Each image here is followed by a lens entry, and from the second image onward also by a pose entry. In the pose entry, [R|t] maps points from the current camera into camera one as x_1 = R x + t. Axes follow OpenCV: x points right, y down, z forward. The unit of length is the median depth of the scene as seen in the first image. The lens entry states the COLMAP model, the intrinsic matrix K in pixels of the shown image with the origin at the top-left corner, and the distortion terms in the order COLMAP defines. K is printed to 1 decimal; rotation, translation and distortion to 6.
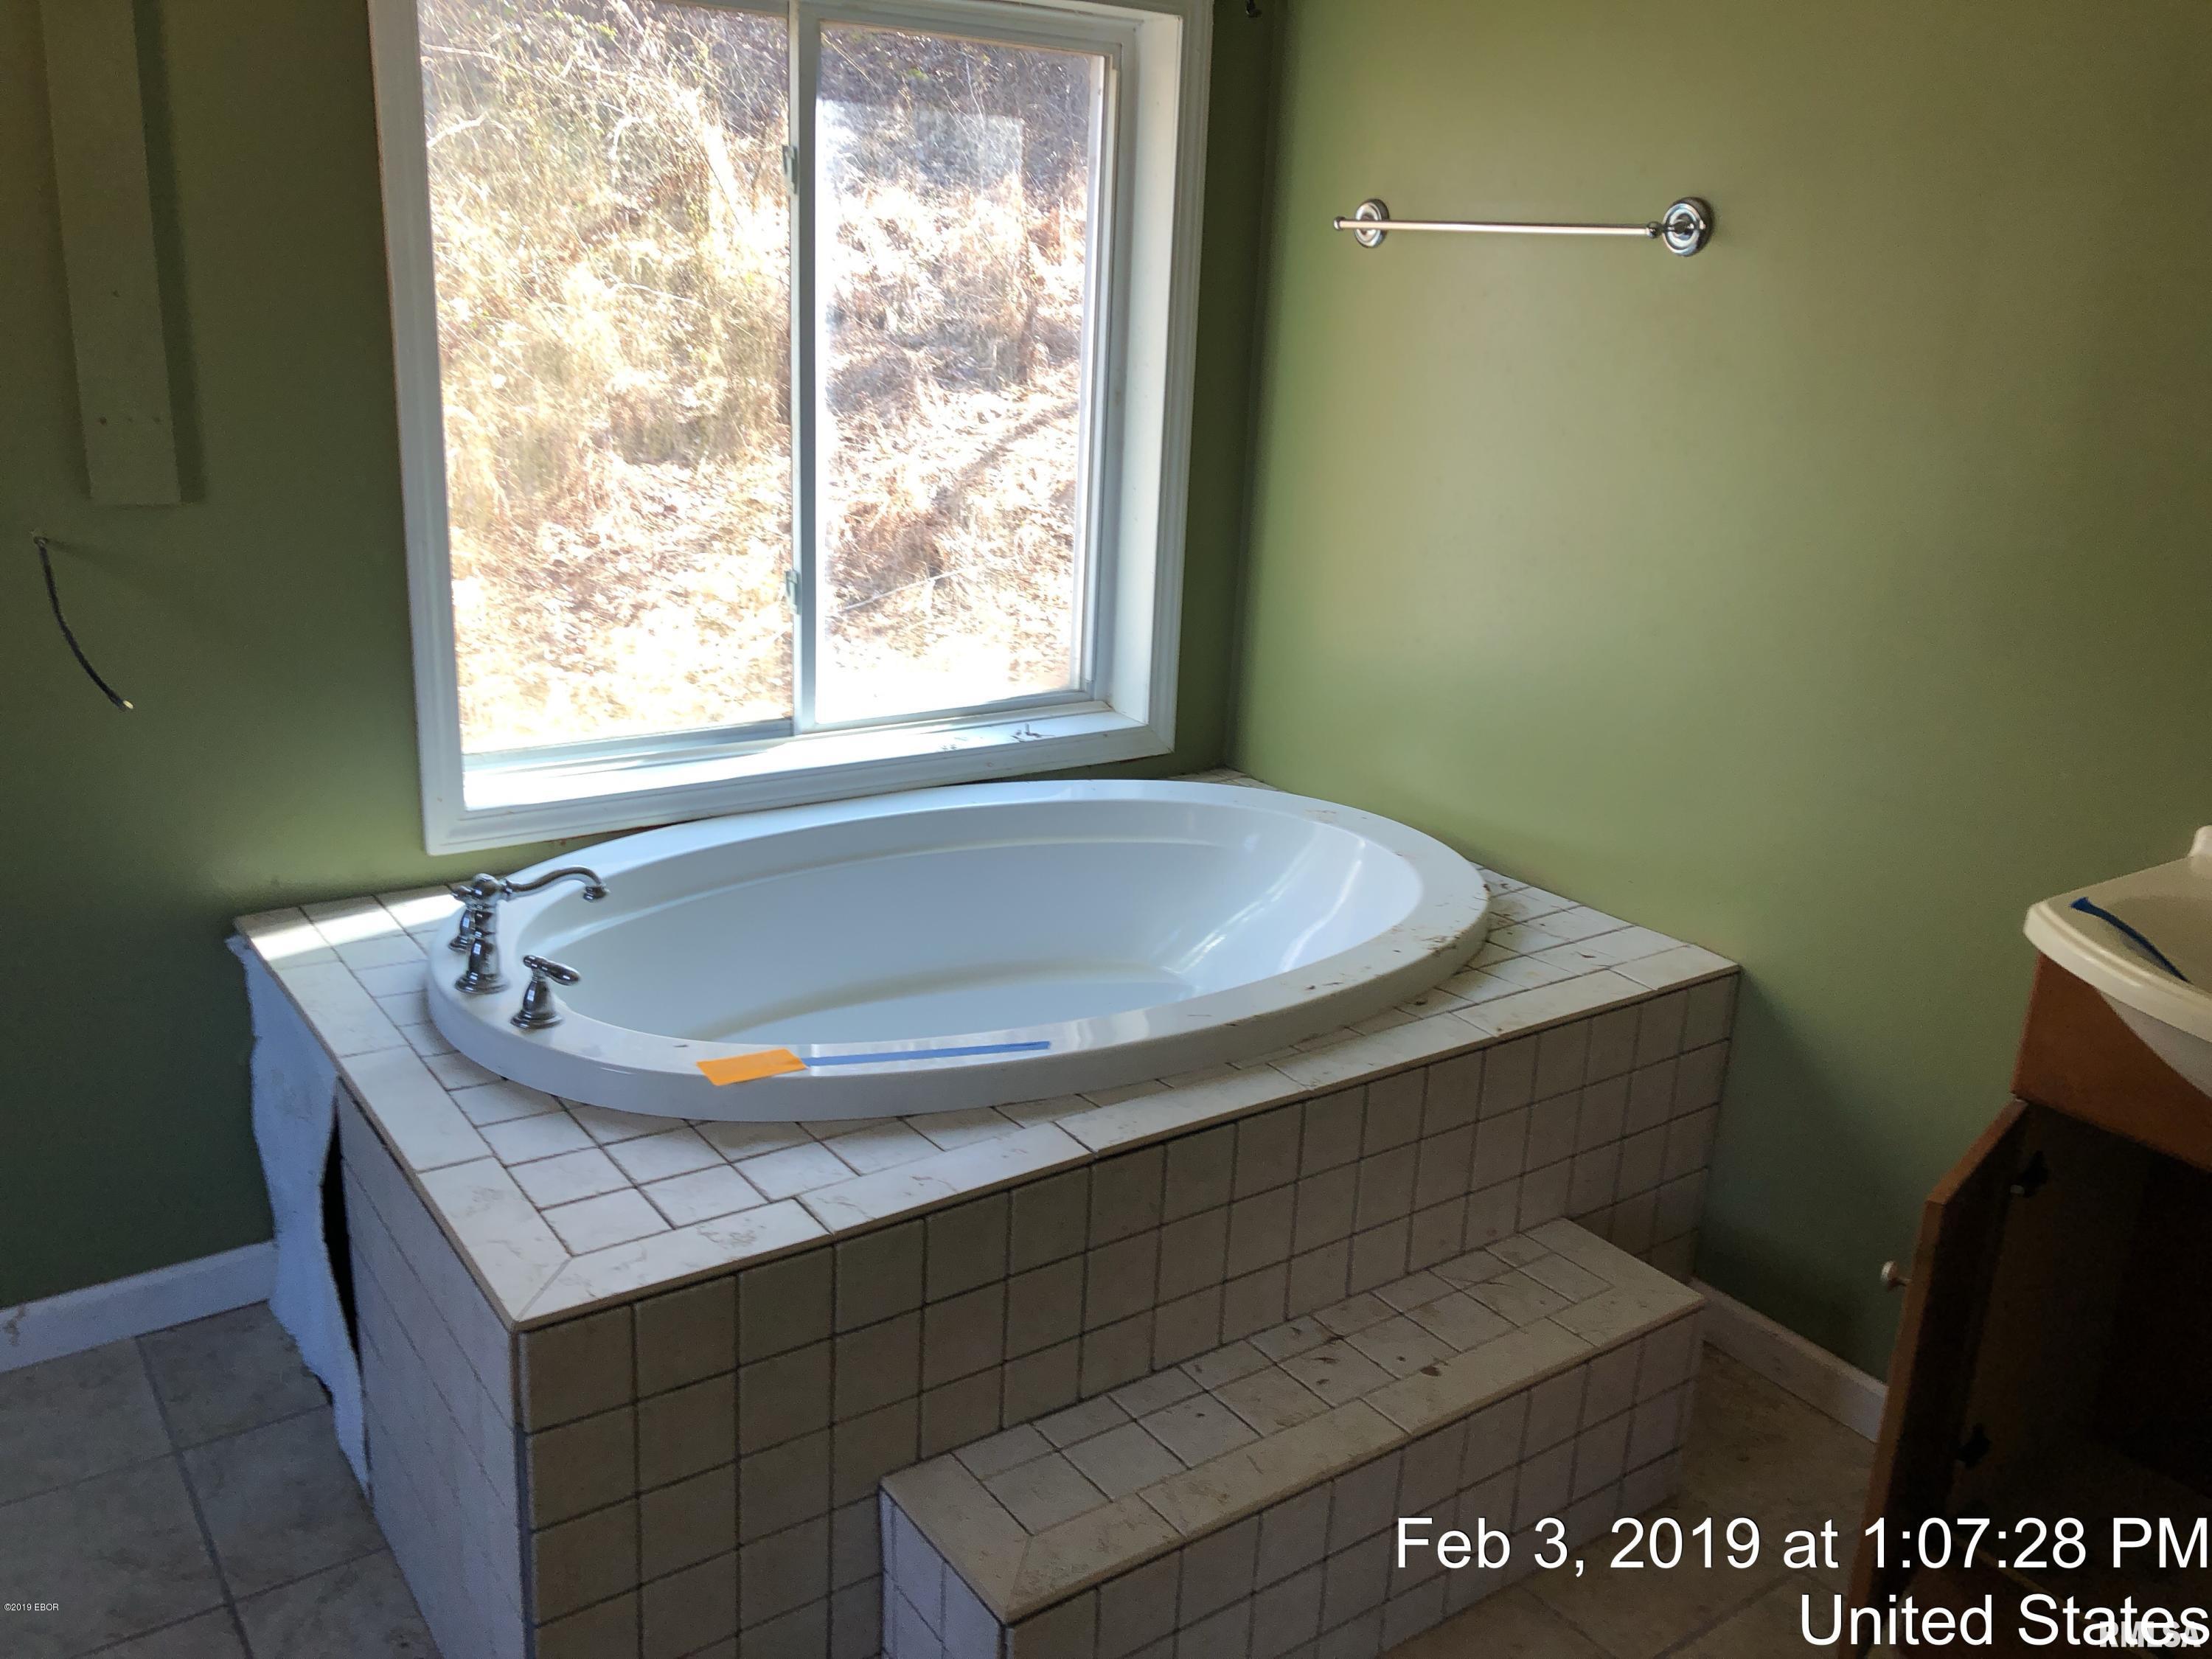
lens RADIAL K [[1820.3, 0, 1106.0], [0, 1820.3, 829.5], [0, 0, 1]] dist [0.043170, -0.000781]
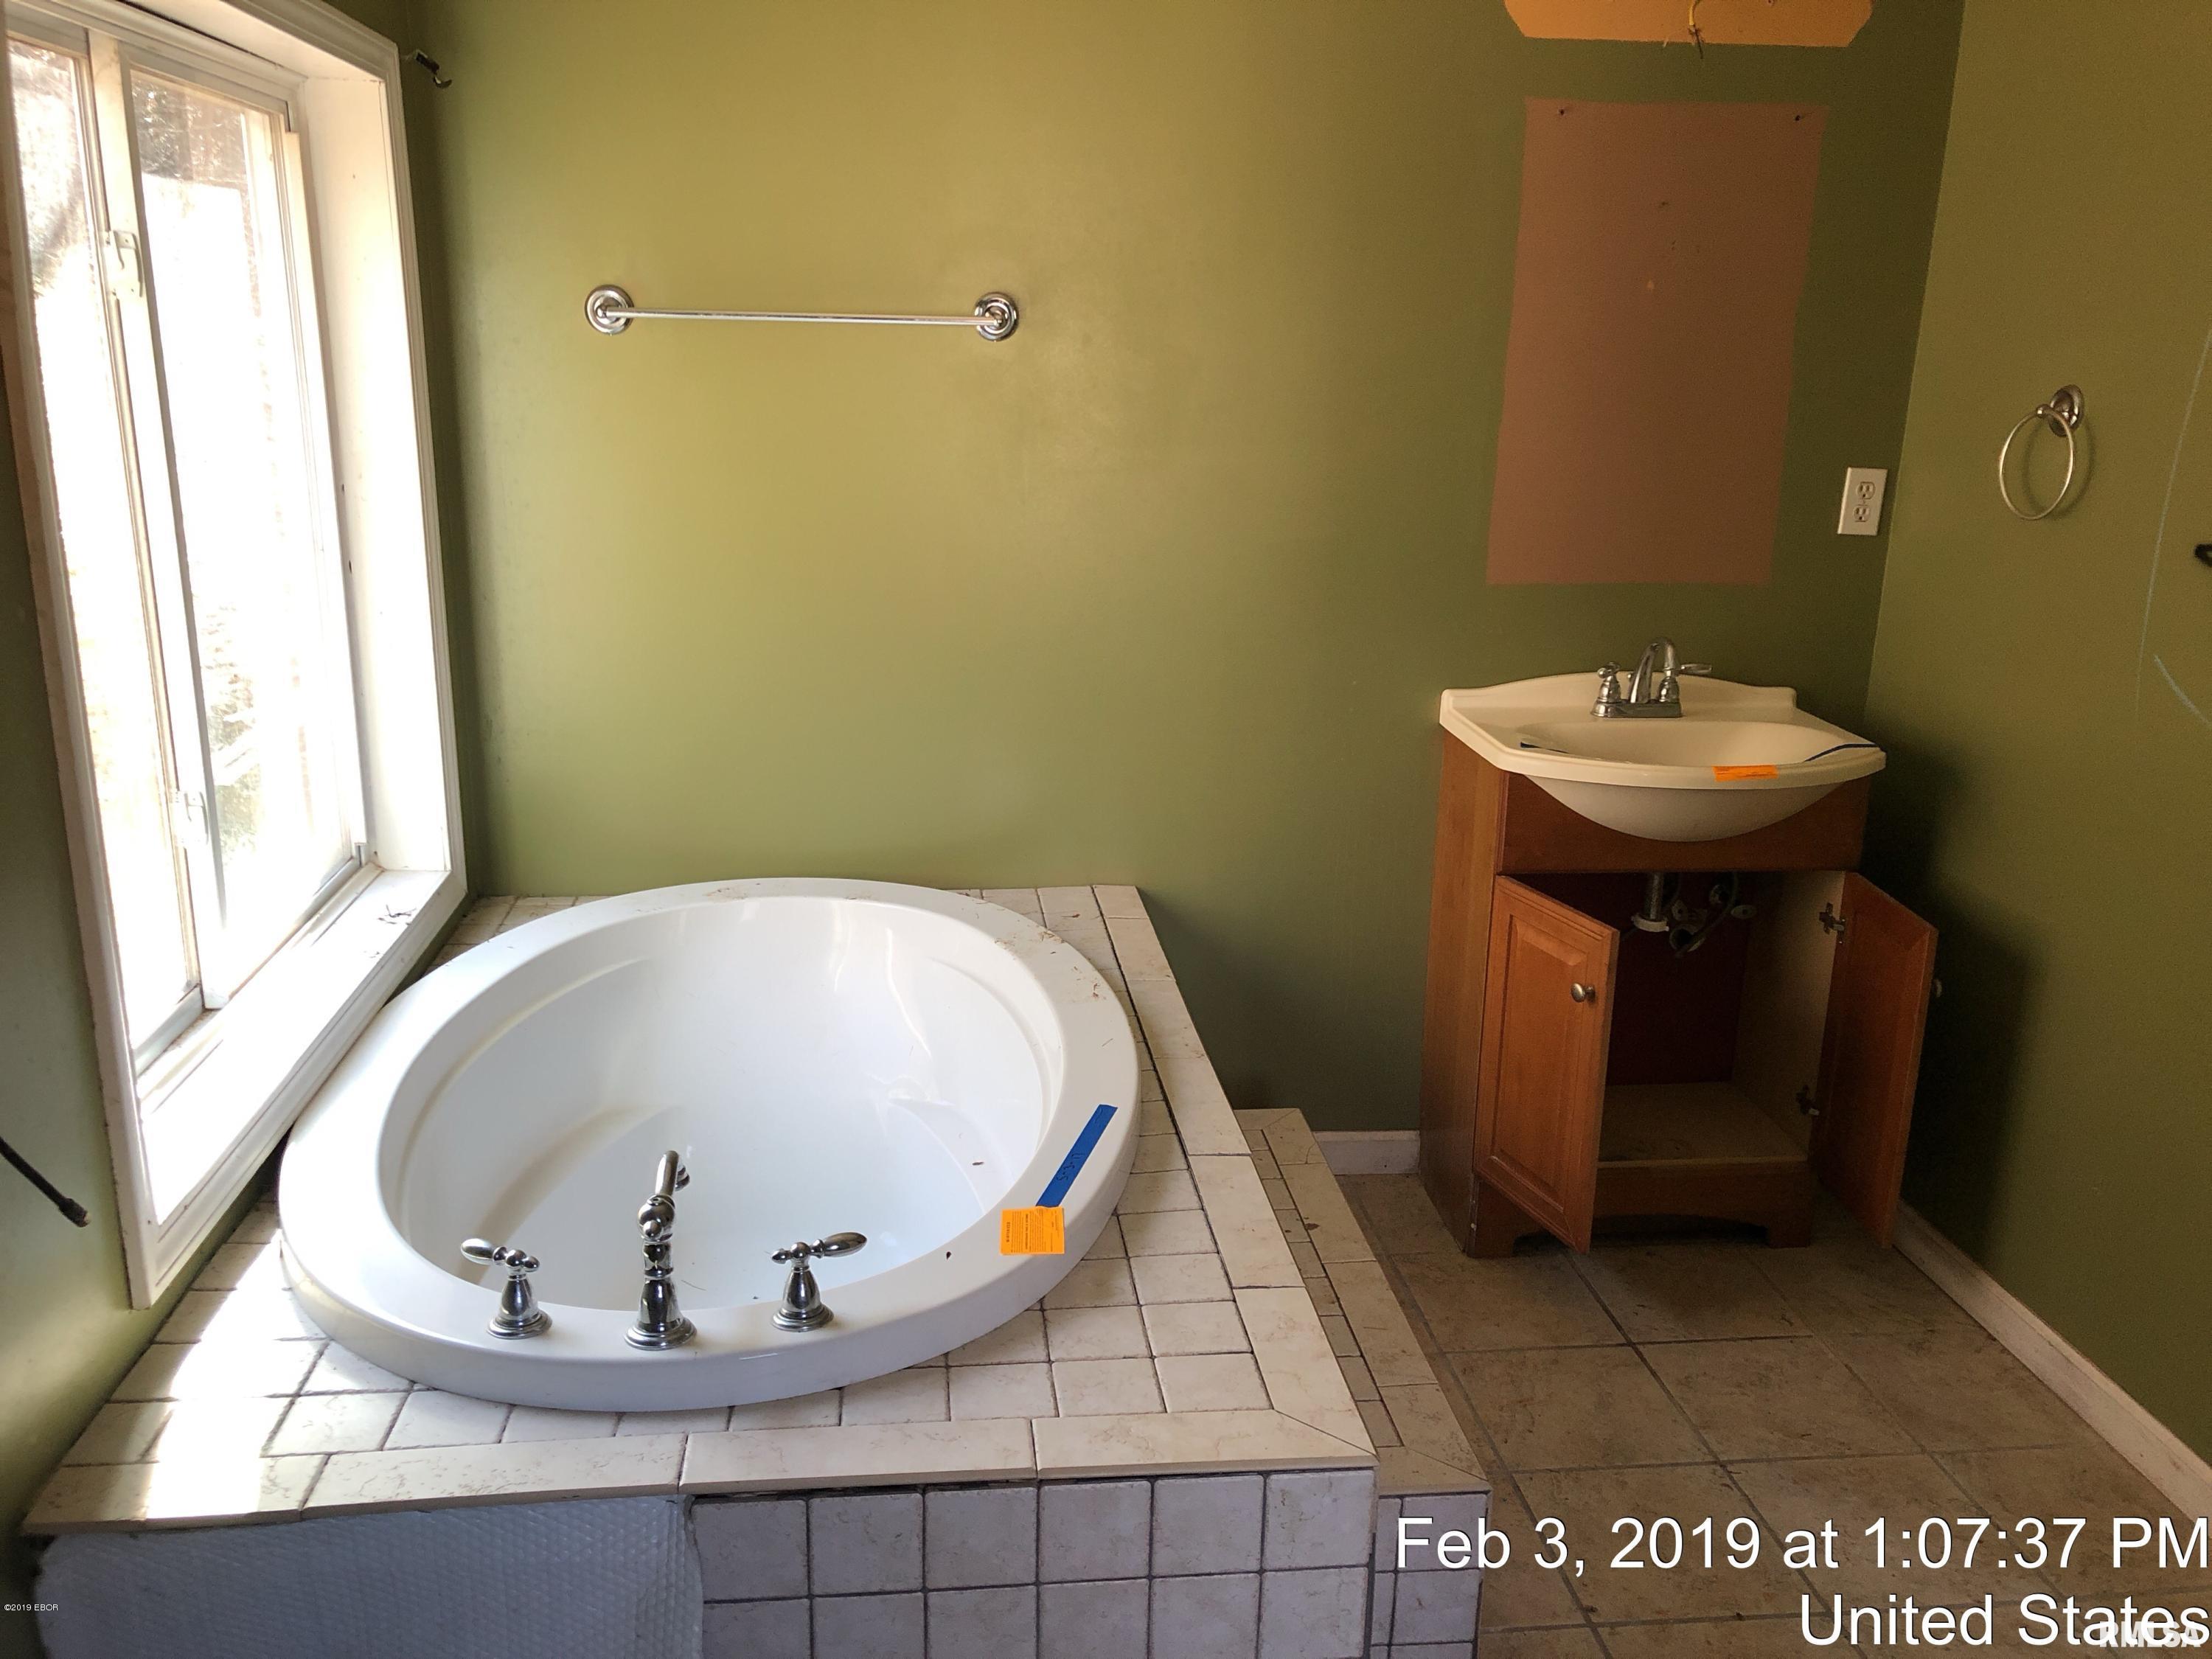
lens RADIAL K [[1820.3, 0, 1106.0], [0, 1820.3, 829.5], [0, 0, 1]] dist [0.043170, -0.000781]
pose [[0.480520, -0.262653, 0.836728, -0.754439], [0.265637, 0.952868, 0.146558, -0.164359], [-0.835786, 0.151841, 0.527642, 0.352825]]
